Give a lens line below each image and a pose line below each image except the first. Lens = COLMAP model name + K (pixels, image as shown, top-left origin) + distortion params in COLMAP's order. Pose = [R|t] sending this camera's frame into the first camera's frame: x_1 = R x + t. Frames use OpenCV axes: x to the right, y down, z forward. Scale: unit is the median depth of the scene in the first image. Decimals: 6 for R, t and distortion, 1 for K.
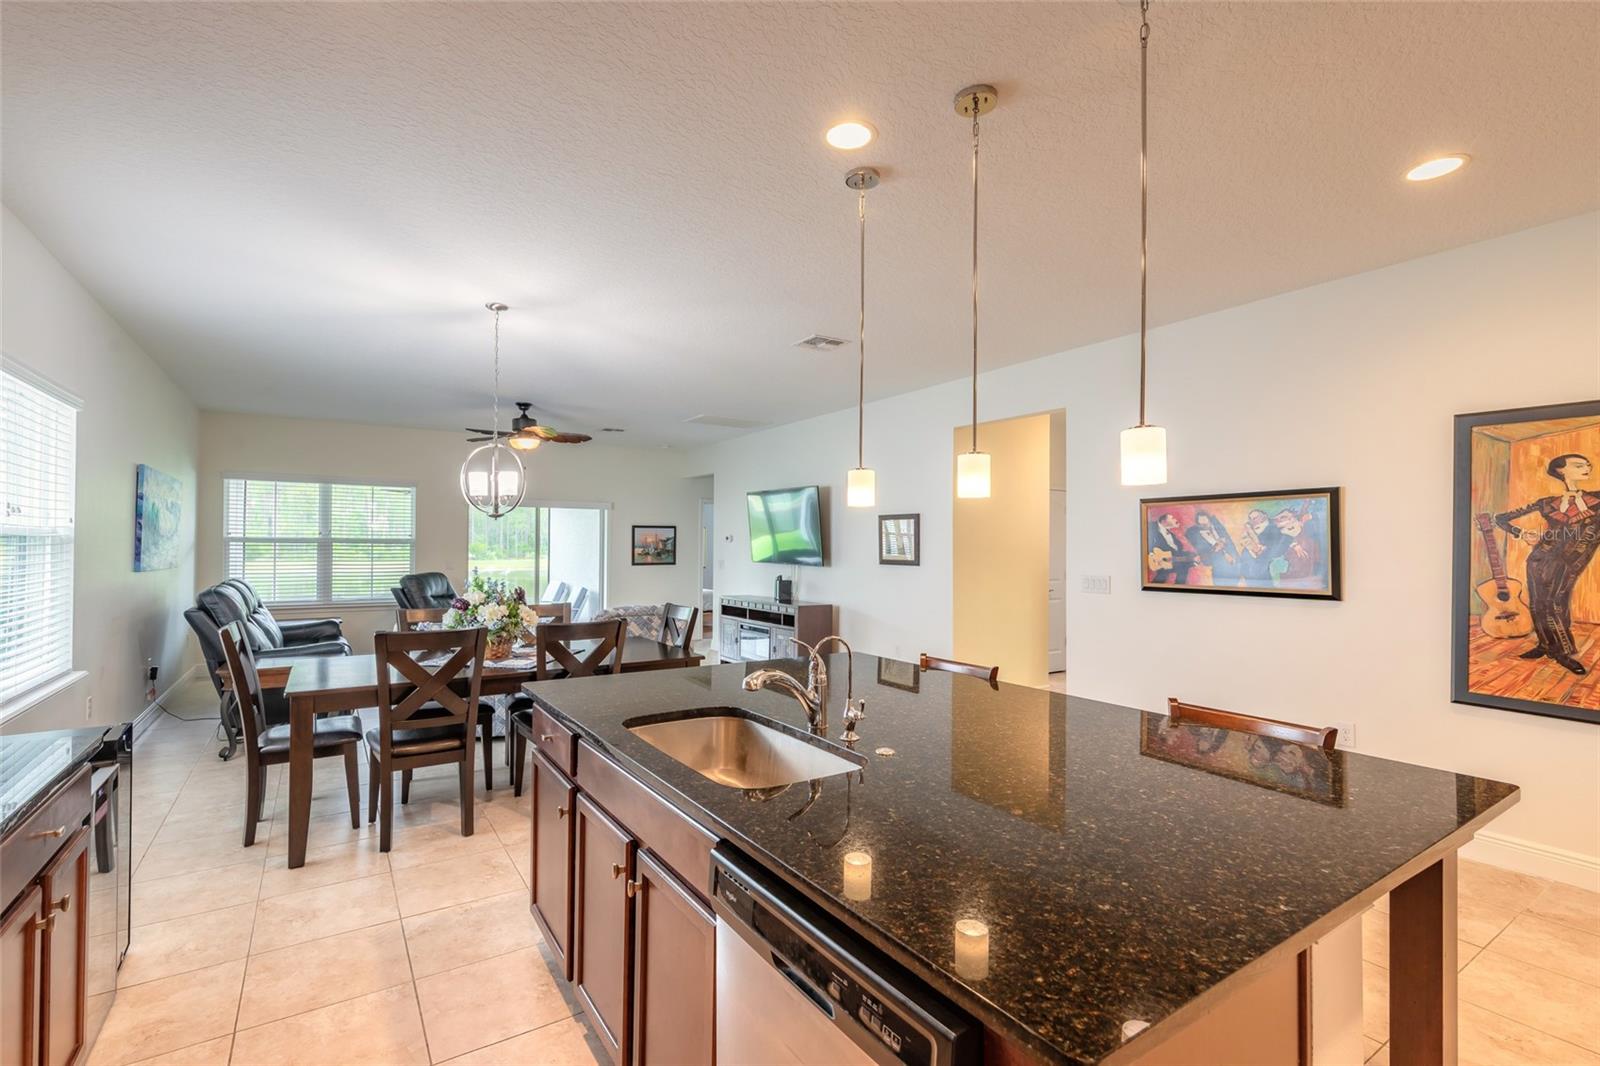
lens RADIAL K [[721.0, 0, 794.5], [0, 721.0, 537.4], [0, 0, 1]] dist [0.003016, -0.000017]
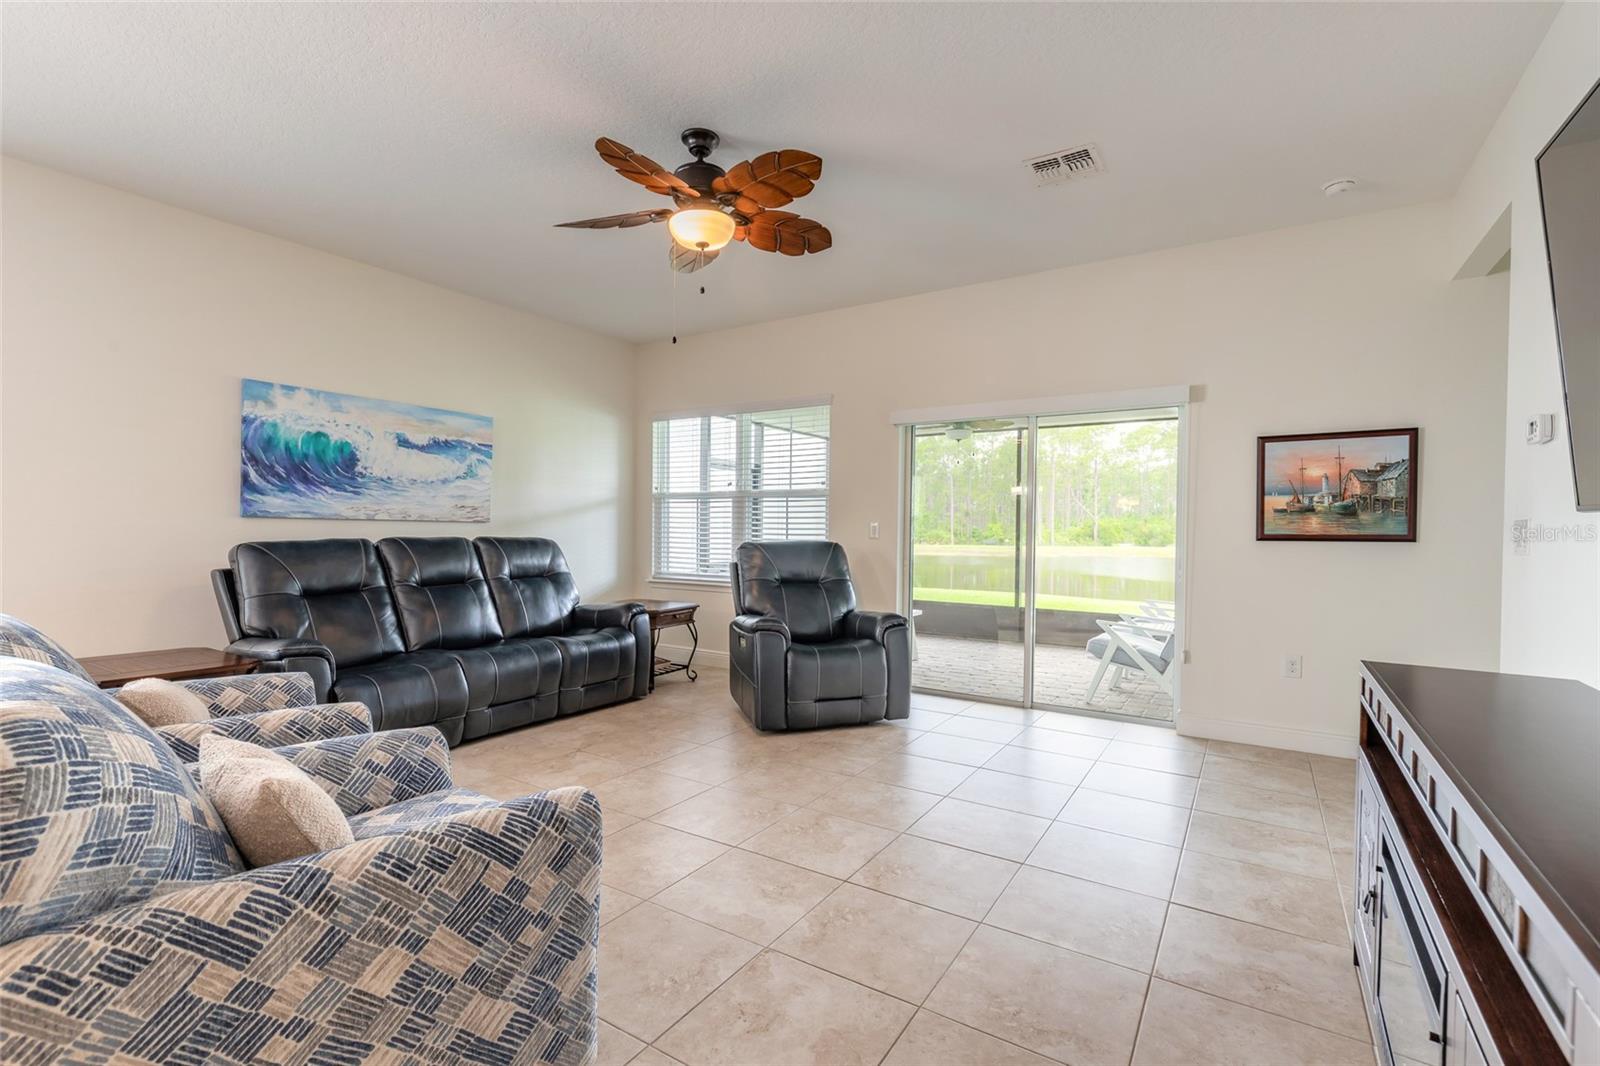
lens RADIAL K [[724.0, 0, 795.0], [0, 724.0, 538.5], [0, 0, 1]] dist [0.005802, 0.000192]
pose [[0.414022, 0.011562, -0.910194, 0.039329], [0.003768, 0.999889, 0.014415, 0.044720], [0.910259, -0.009398, 0.413932, 0.871529]]
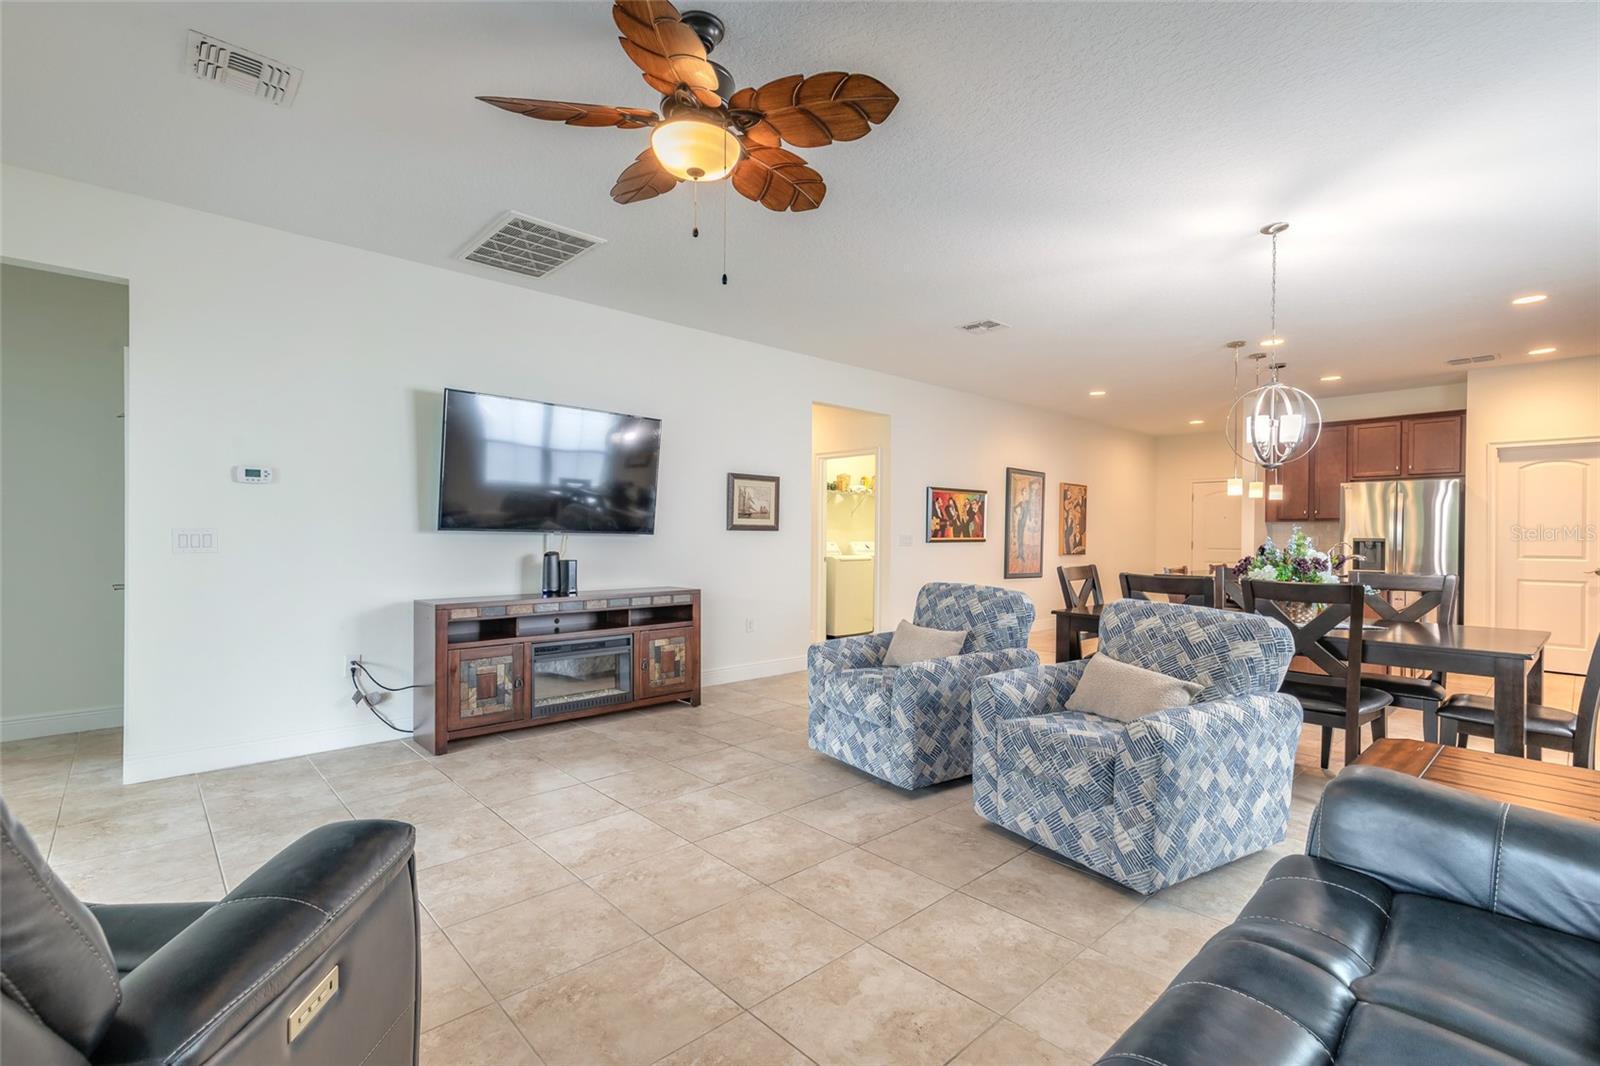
lens RADIAL K [[721.0, 0, 794.5], [0, 721.0, 537.4], [0, 0, 1]] dist [0.003016, -0.000017]
pose [[-0.165363, -0.009925, 0.986183, -0.702796], [-0.020010, 0.999777, 0.006707, 0.036745], [-0.986030, -0.018624, -0.165525, 1.008214]]
